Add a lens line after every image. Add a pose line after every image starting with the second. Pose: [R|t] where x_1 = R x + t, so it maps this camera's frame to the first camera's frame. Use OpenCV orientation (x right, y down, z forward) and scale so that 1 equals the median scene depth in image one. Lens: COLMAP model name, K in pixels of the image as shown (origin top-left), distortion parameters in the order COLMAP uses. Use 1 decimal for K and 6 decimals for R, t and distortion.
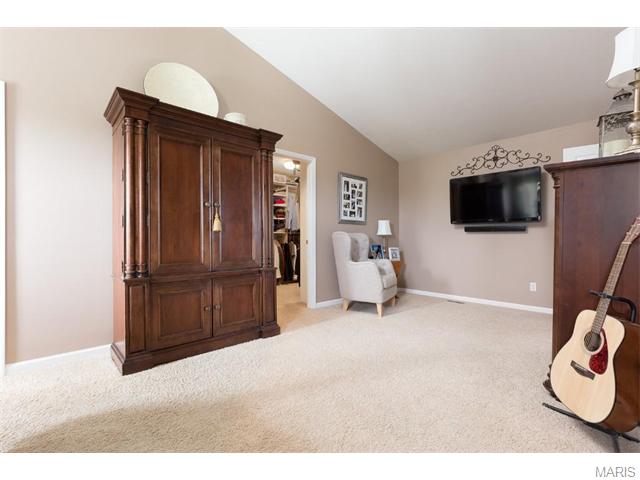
lens RADIAL K [[292.9, 0, 317.5], [0, 292.9, 240.9], [0, 0, 1]] dist [0.001264, -0.000041]
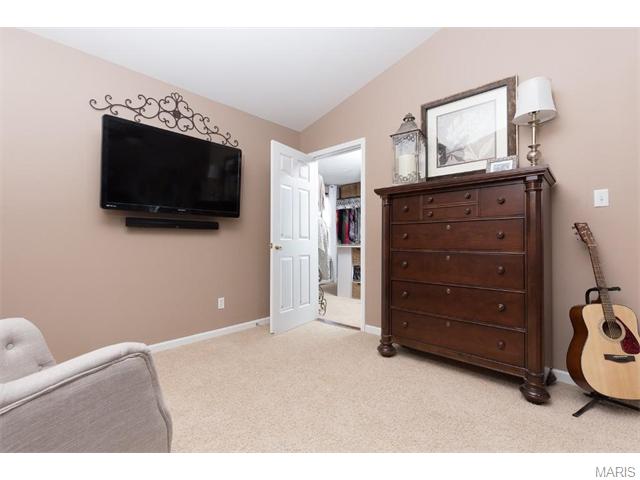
lens RADIAL K [[292.9, 0, 319.3], [0, 292.9, 238.3], [0, 0, 1]] dist [0.001264, -0.000041]
pose [[-0.076701, 0.007824, 0.997023, -0.047150], [0.003680, 0.999965, -0.007564, -0.005996], [-0.997047, 0.003088, -0.076727, 0.755166]]
